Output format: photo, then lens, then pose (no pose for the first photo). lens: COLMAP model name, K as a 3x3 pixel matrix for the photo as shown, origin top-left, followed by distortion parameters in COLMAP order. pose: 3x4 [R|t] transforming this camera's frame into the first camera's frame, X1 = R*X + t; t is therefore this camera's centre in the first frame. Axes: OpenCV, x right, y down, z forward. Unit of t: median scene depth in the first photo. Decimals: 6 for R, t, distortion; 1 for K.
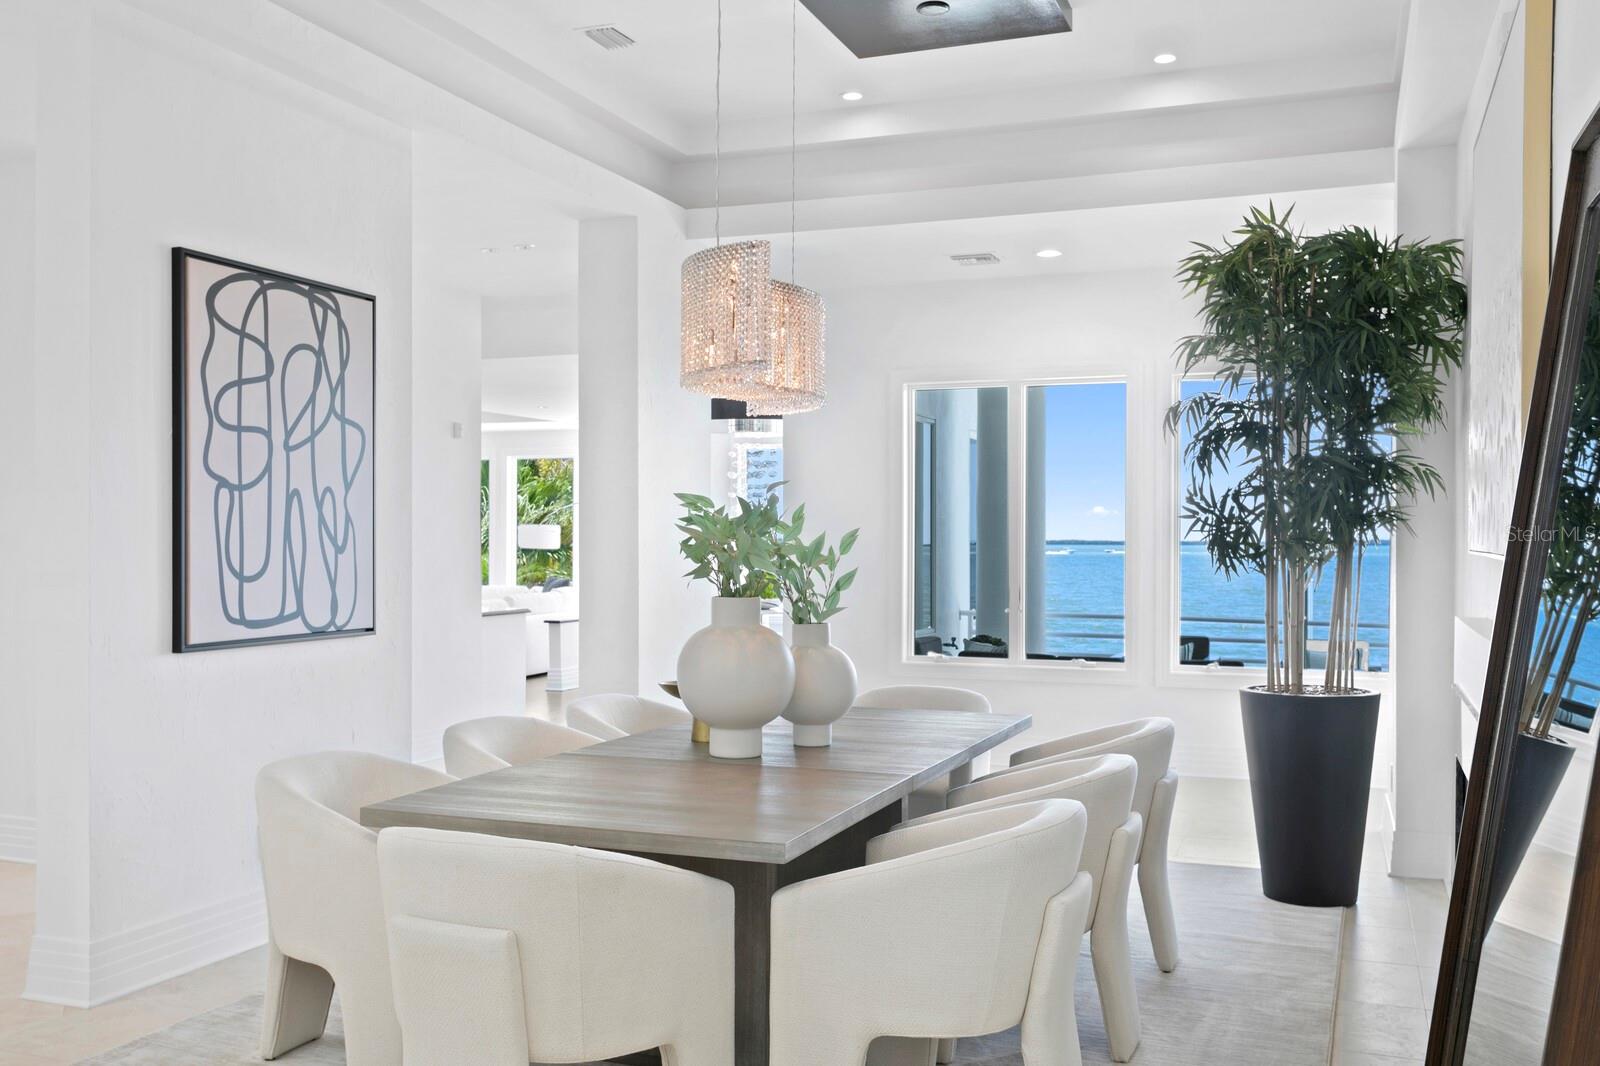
lens RADIAL K [[1453.6, 0, 800.0], [0, 1453.6, 533.0], [0, 0, 1]] dist [0.039111, -0.001709]
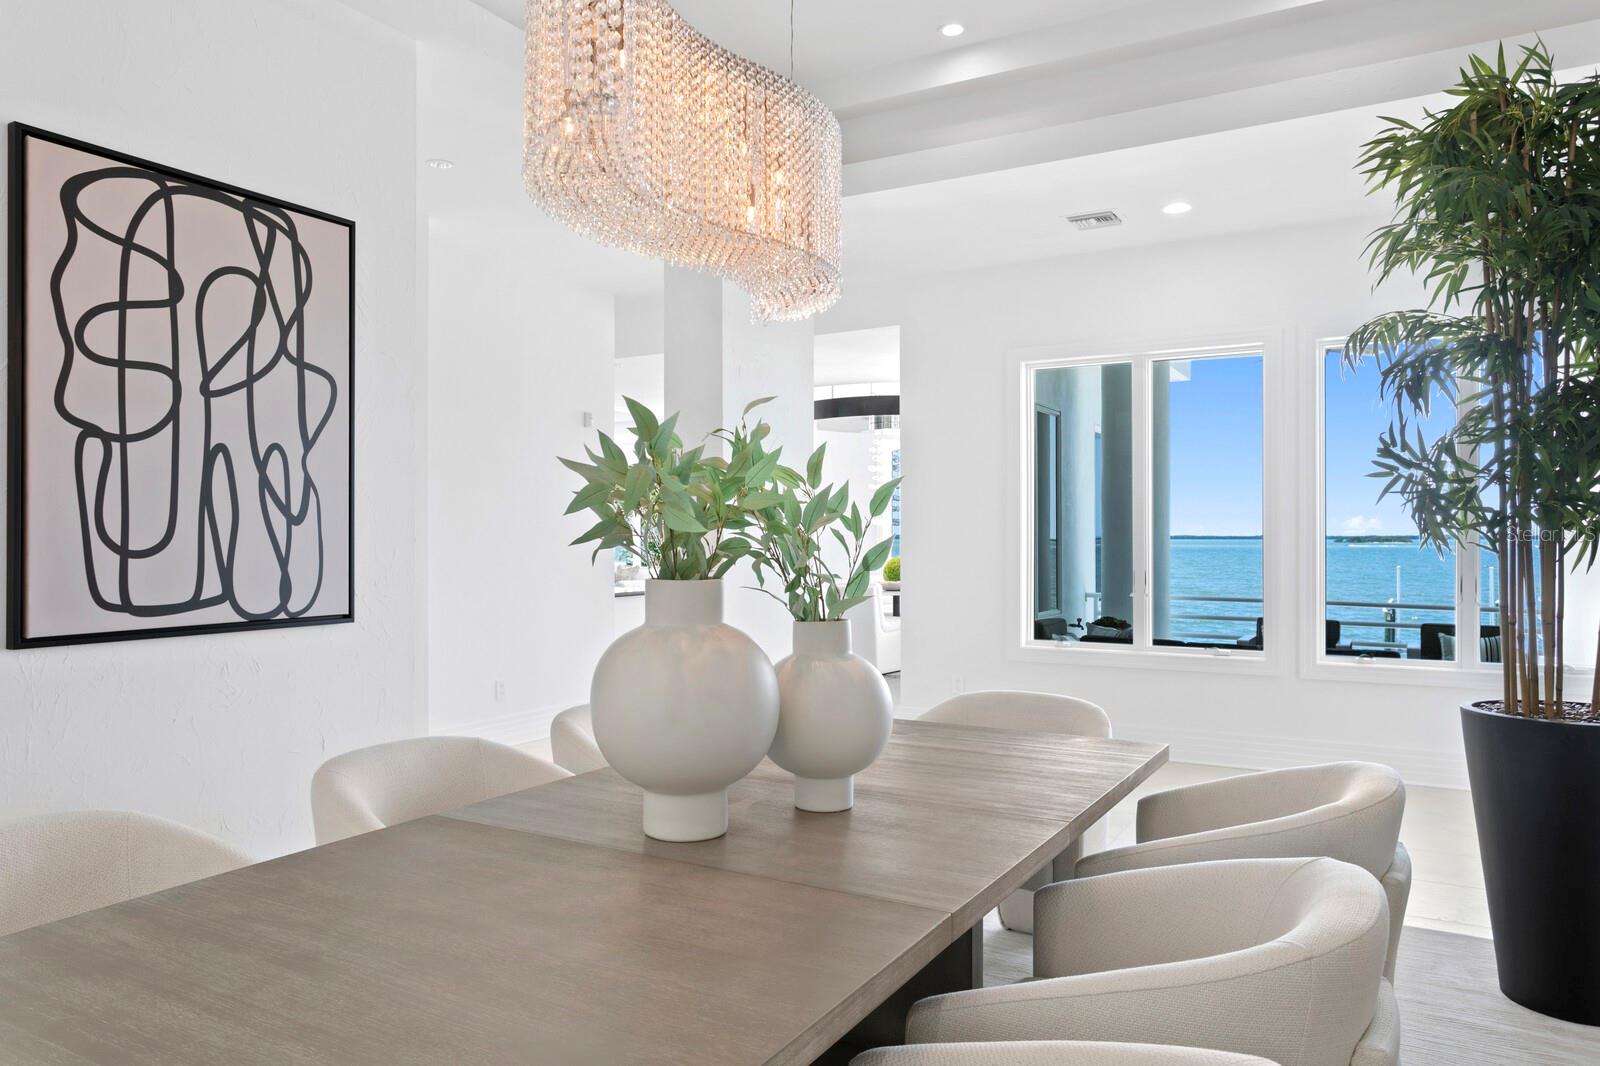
lens RADIAL K [[1078.5, 0, 791.6], [0, 1078.5, 531.4], [0, 0, 1]] dist [0.003141, 0.004382]
pose [[0.986660, -0.003677, -0.162755, 0.062423], [0.003579, 0.999993, -0.000895, 0.019332], [0.162758, 0.000301, 0.986666, 0.440778]]
